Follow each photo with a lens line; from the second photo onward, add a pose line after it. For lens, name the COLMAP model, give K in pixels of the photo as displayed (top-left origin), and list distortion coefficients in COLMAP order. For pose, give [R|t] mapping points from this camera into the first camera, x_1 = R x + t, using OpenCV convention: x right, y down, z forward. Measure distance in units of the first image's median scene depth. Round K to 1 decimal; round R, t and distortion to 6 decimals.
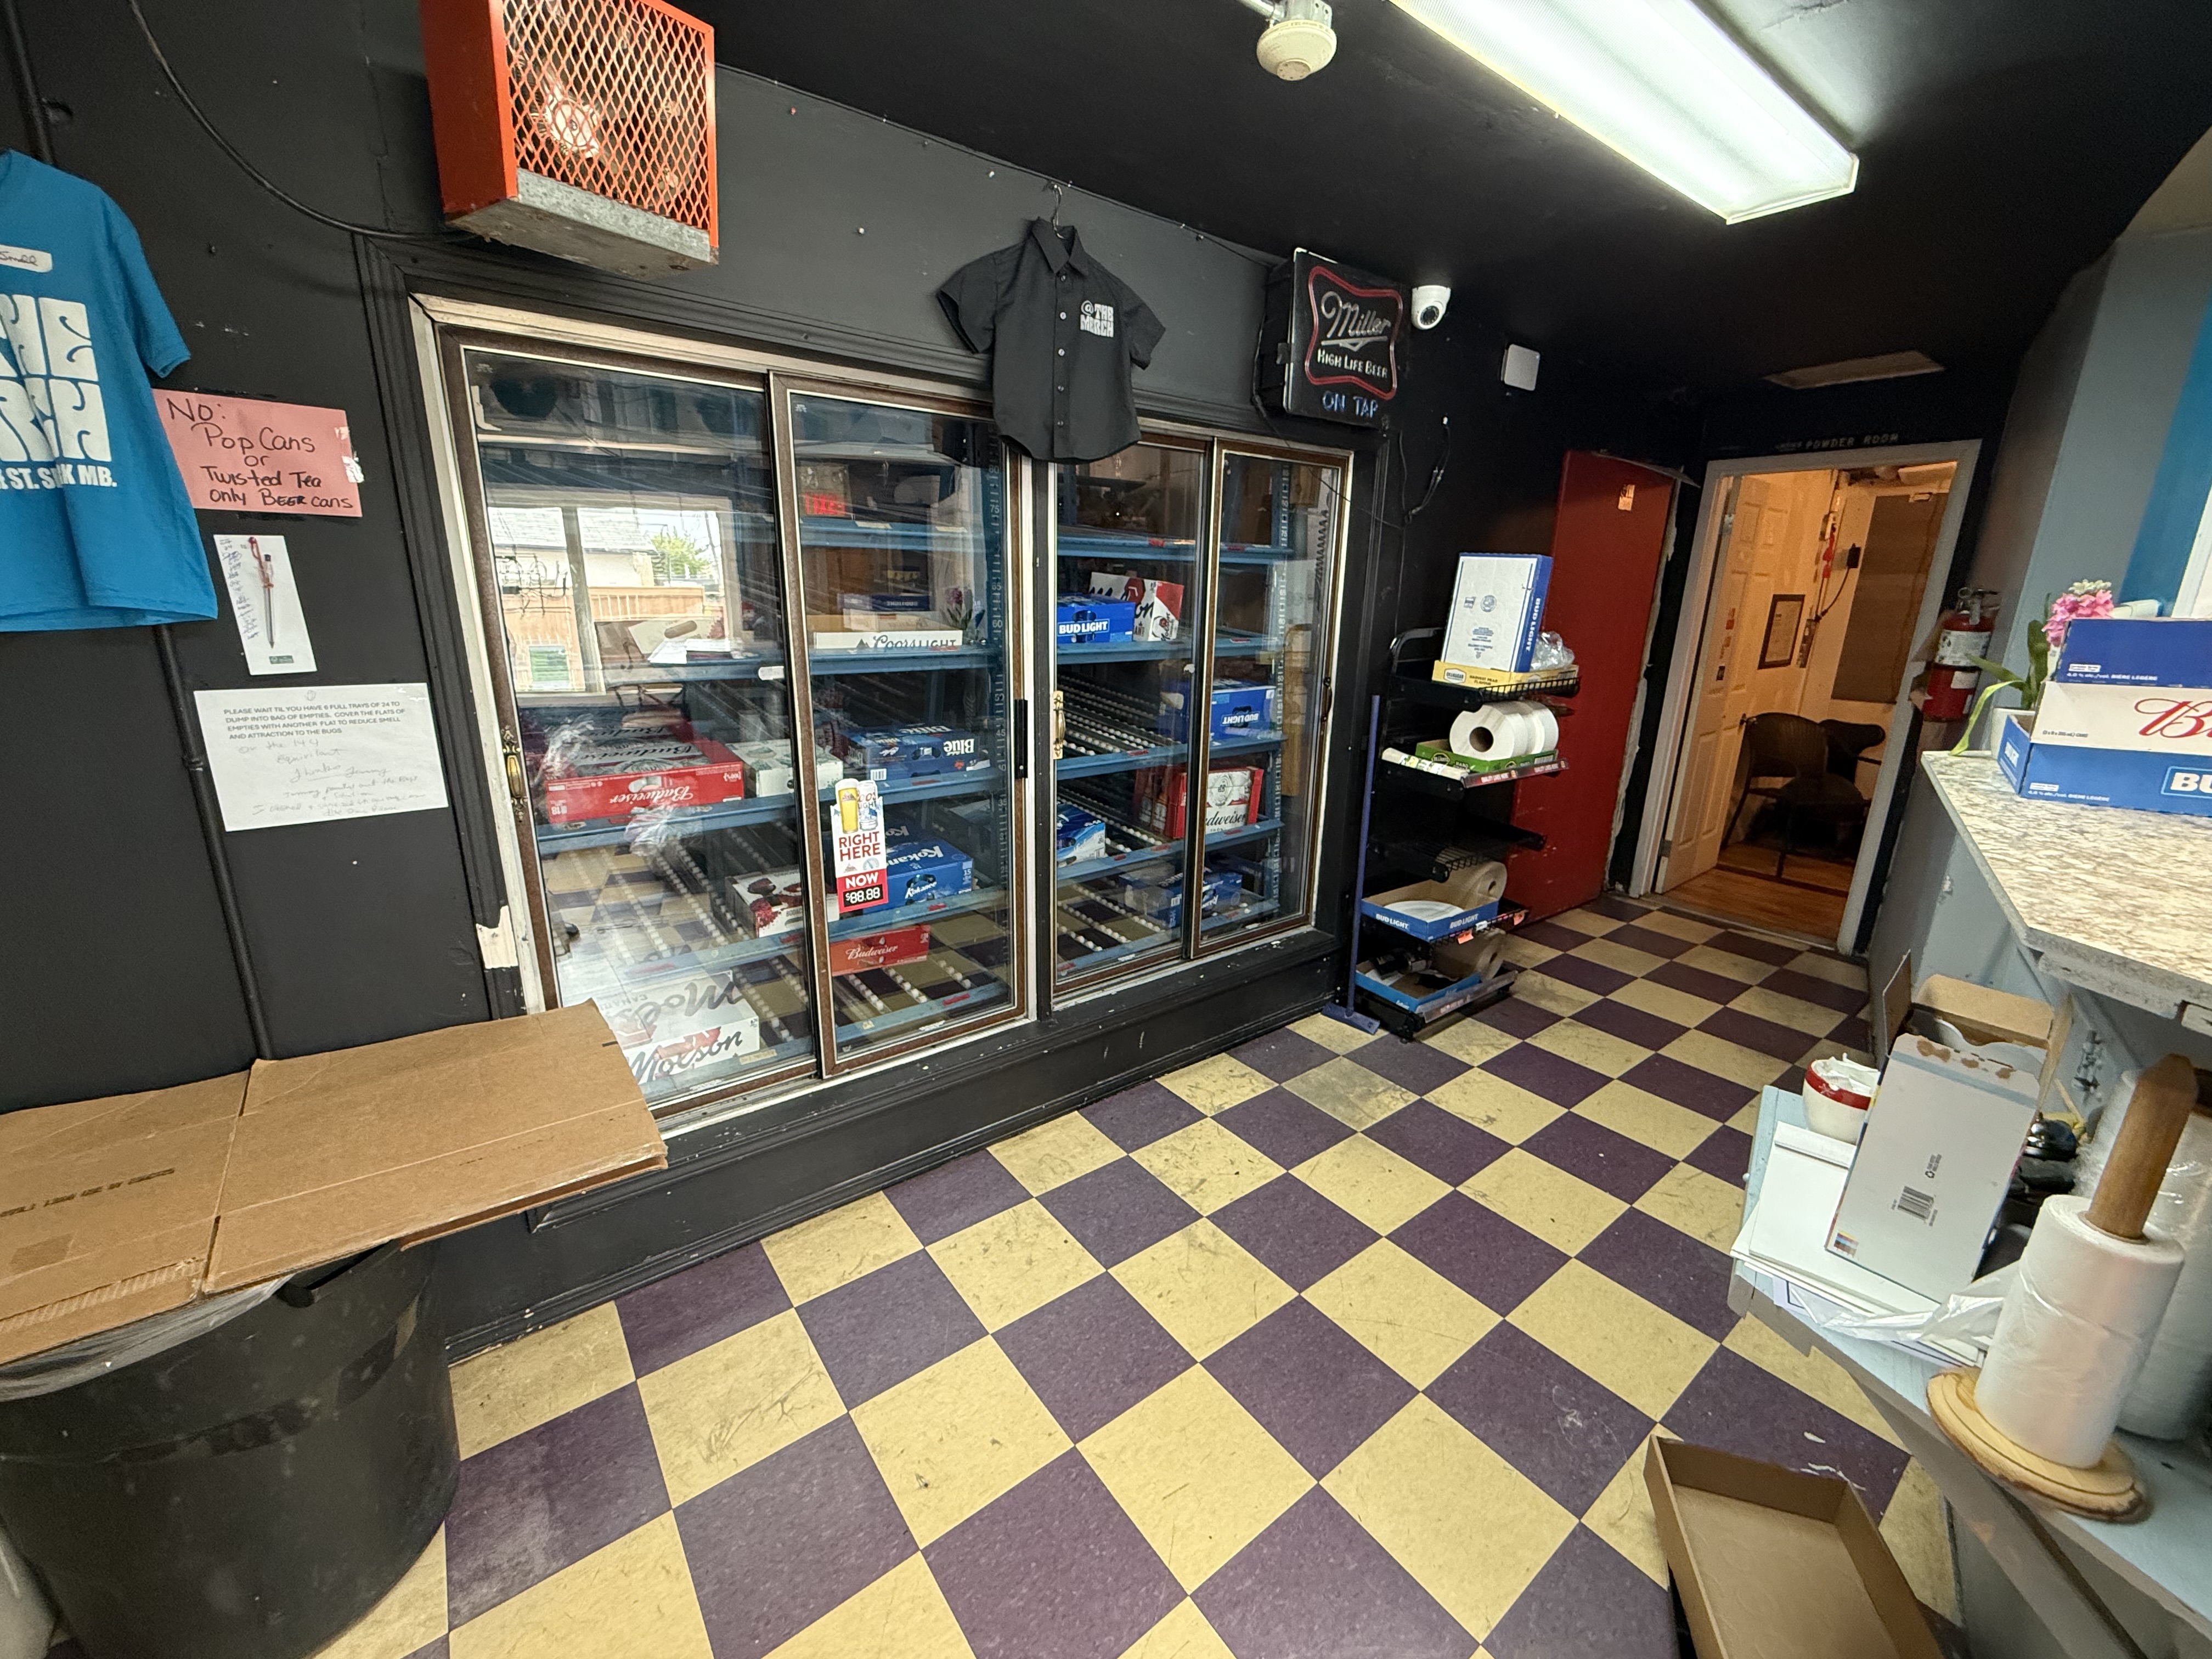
lens RADIAL K [[879.9, 0, 1107.8], [0, 879.9, 822.7], [0, 0, 1]] dist [-0.001617, -0.000232]
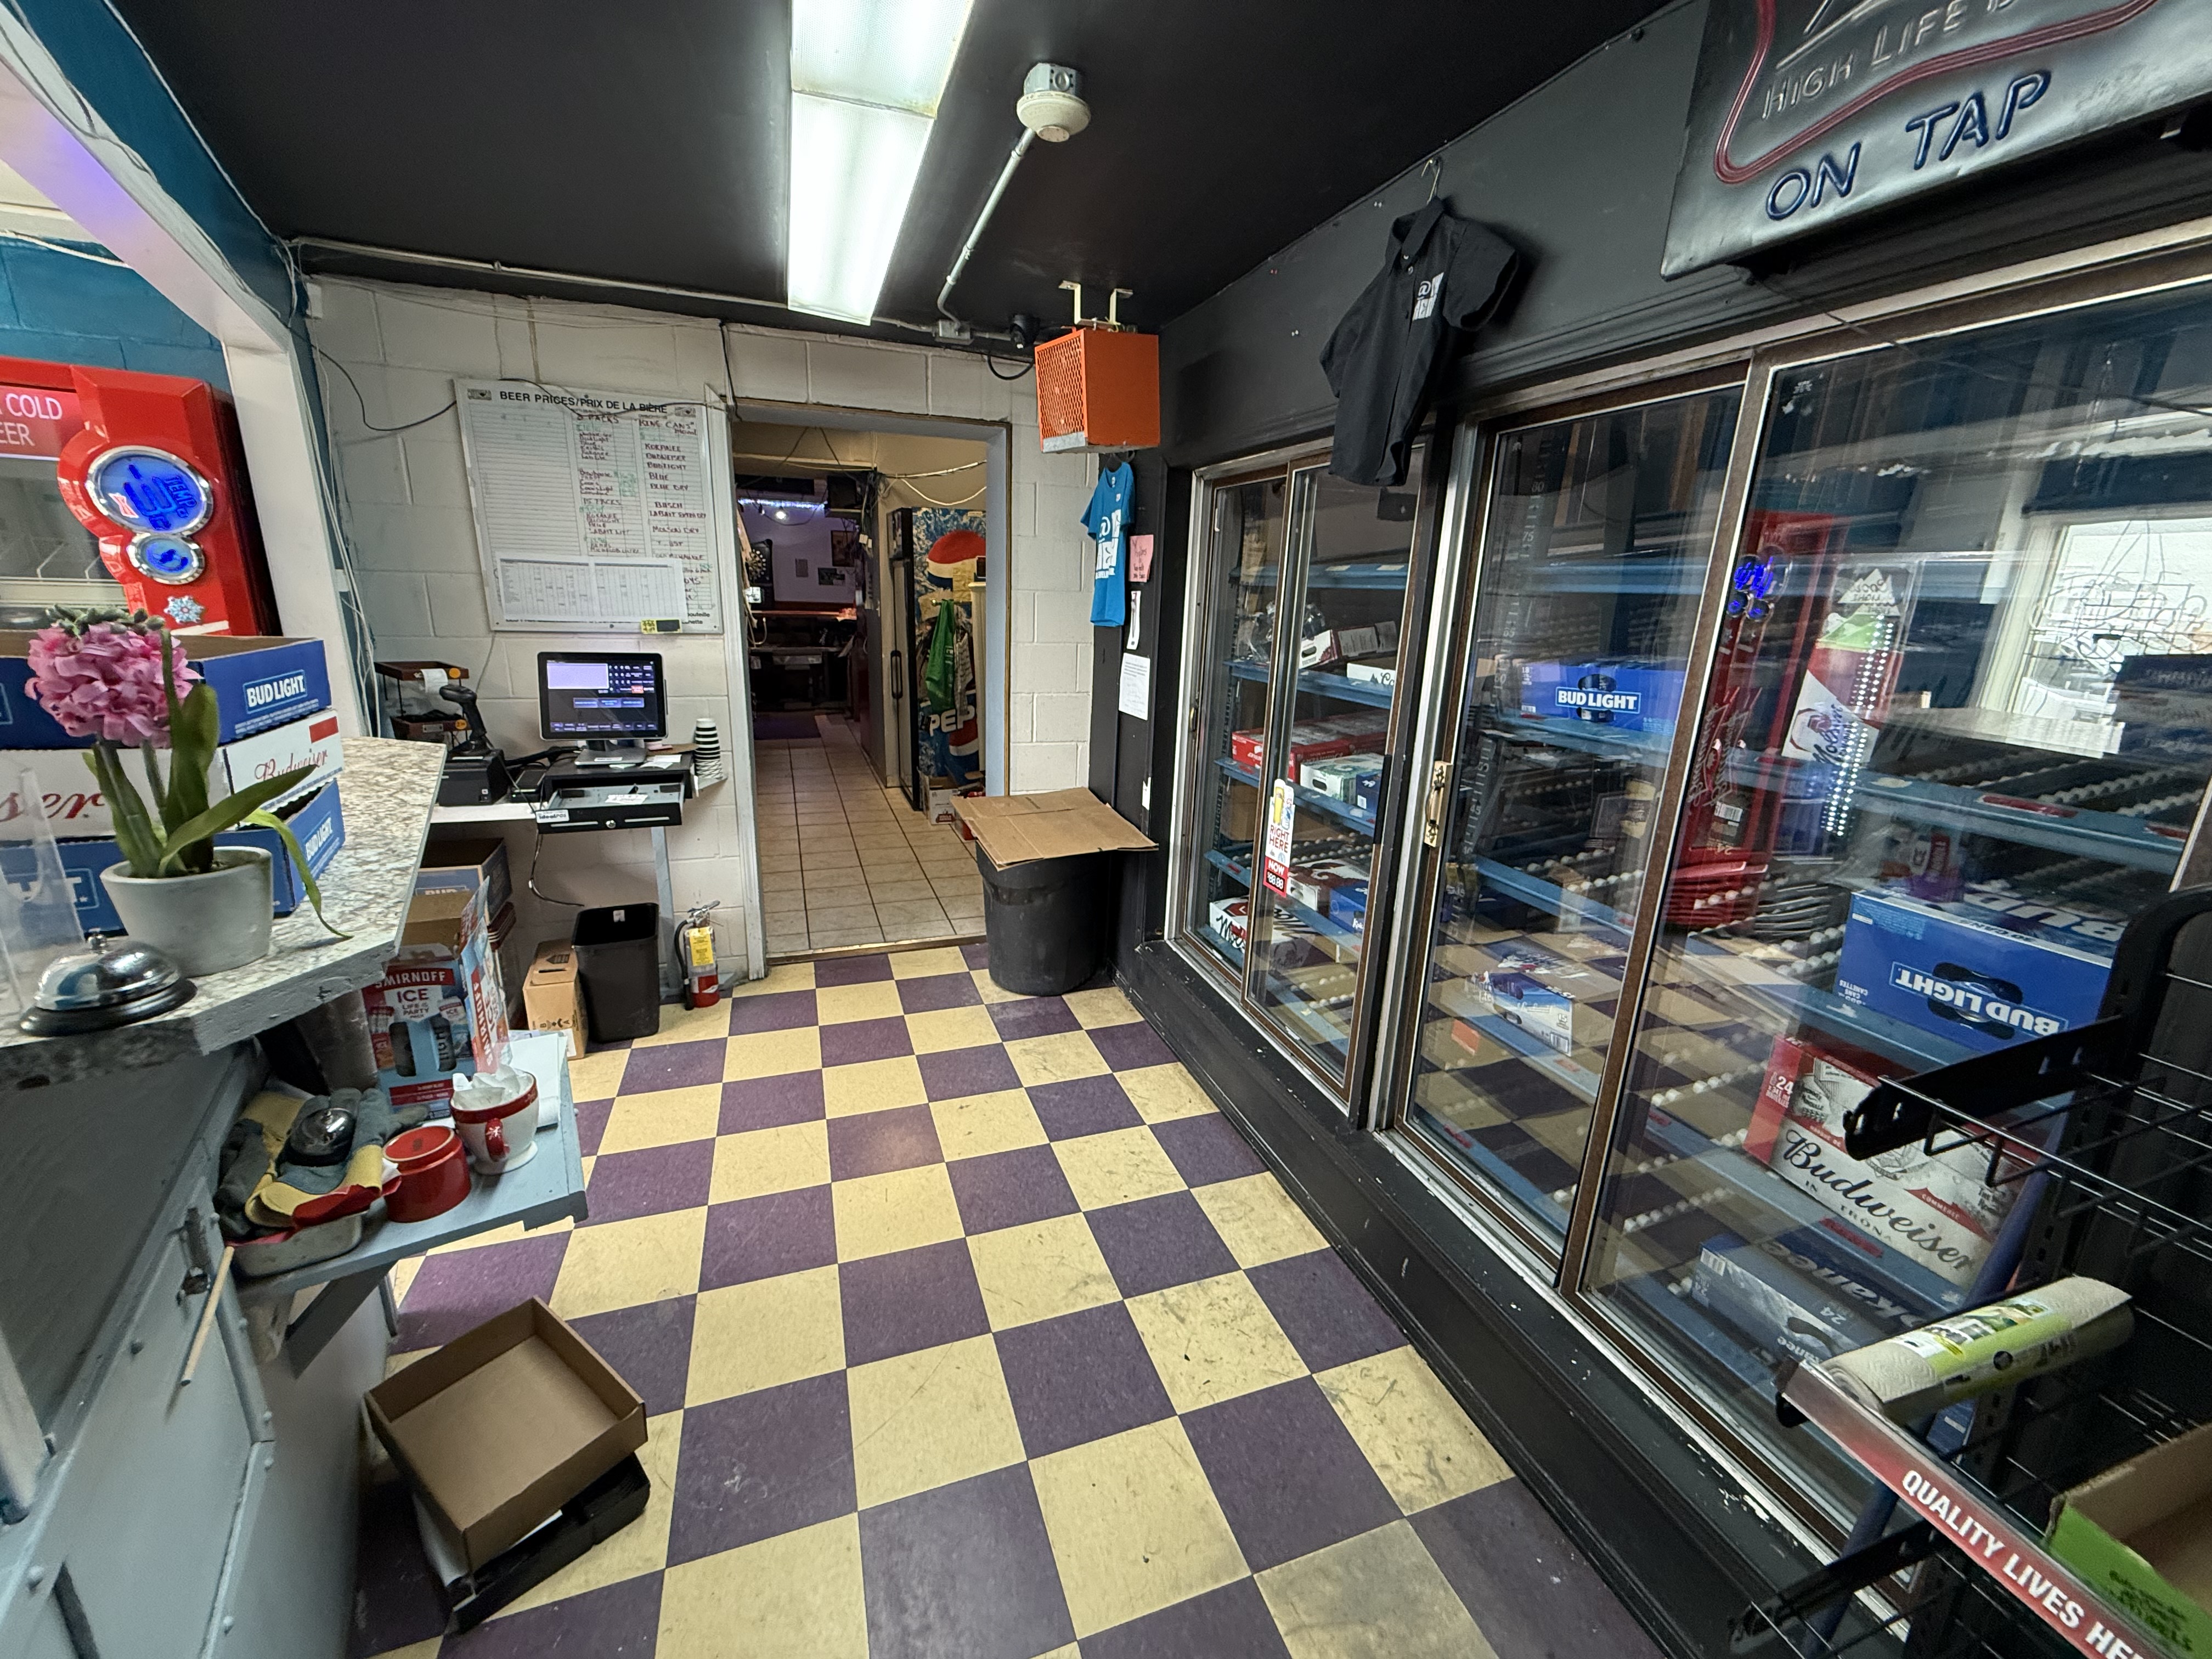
lens RADIAL K [[879.9, 0, 1106.6], [0, 879.9, 829.2], [0, 0, 1]] dist [-0.001617, -0.000232]
pose [[-0.302960, 0.226399, -0.925721, 0.713448], [-0.283900, 0.905828, 0.314446, -0.235088], [0.909734, 0.358077, -0.210155, 0.830615]]
